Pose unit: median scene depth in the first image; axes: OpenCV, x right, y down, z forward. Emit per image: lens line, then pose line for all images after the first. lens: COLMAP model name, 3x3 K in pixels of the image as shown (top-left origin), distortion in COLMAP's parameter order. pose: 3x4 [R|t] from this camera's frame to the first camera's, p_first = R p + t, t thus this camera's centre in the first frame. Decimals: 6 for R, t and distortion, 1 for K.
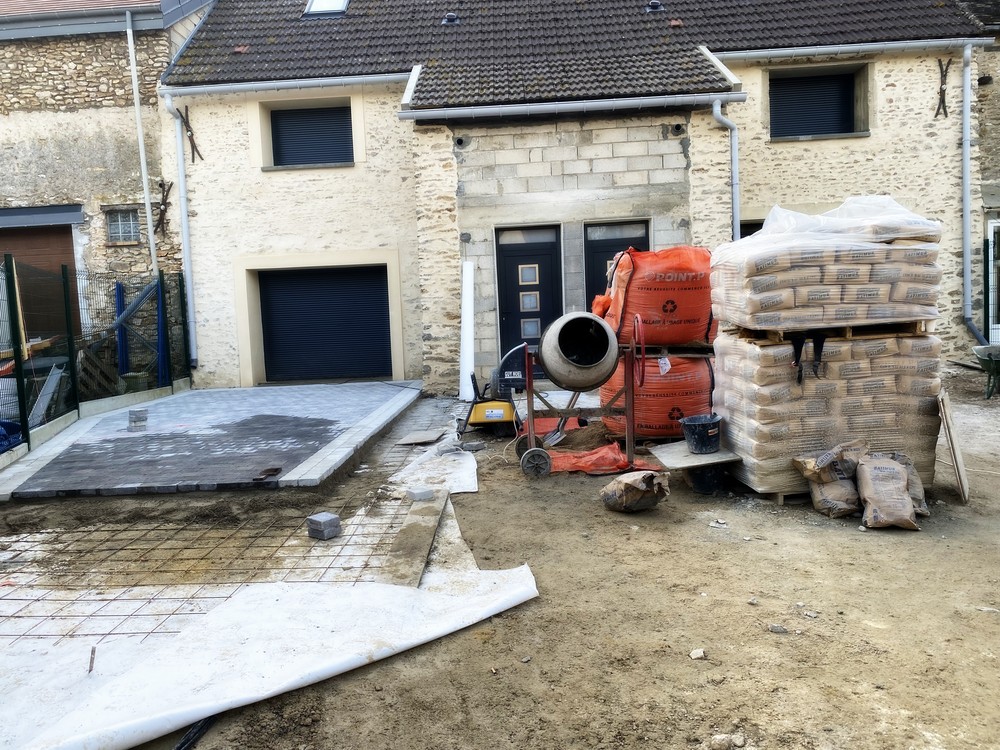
lens RADIAL K [[774.3, 0, 489.9], [0, 774.3, 386.0], [0, 0, 1]] dist [0.035061, -0.048208]
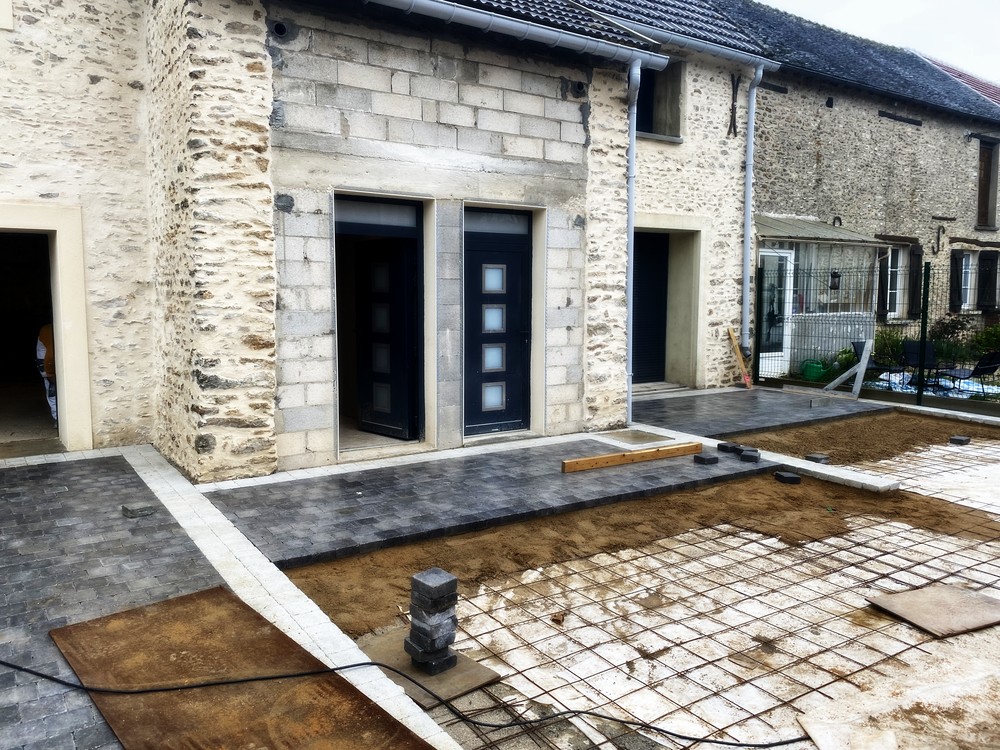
lens RADIAL K [[774.3, 0, 503.2], [0, 774.3, 372.0], [0, 0, 1]] dist [0.035061, -0.048208]
pose [[0.805202, -0.009024, 0.592932, -0.209701], [0.010931, 0.999940, 0.000375, -0.060551], [-0.592900, 0.006180, 0.805252, 0.402799]]
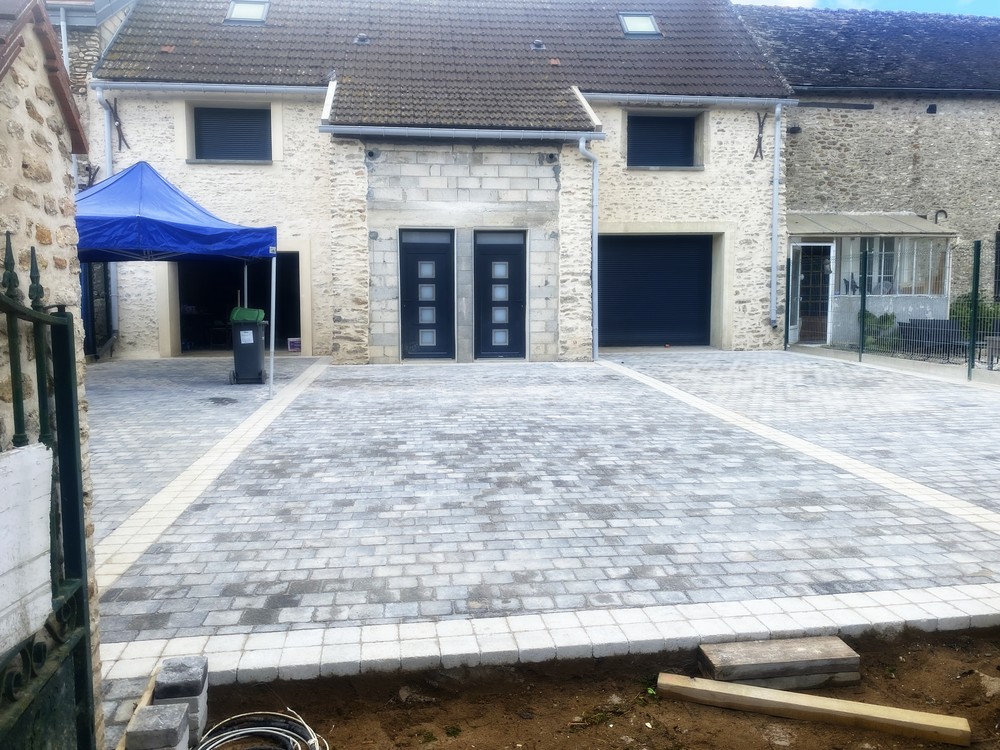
lens RADIAL K [[774.3, 0, 499.1], [0, 774.3, 376.0], [0, 0, 1]] dist [0.035061, -0.048208]
pose [[0.986518, 0.027569, 0.161311, -0.023997], [-0.029378, 0.999529, 0.008841, 0.004696], [-0.160992, -0.013461, 0.986864, -0.171971]]
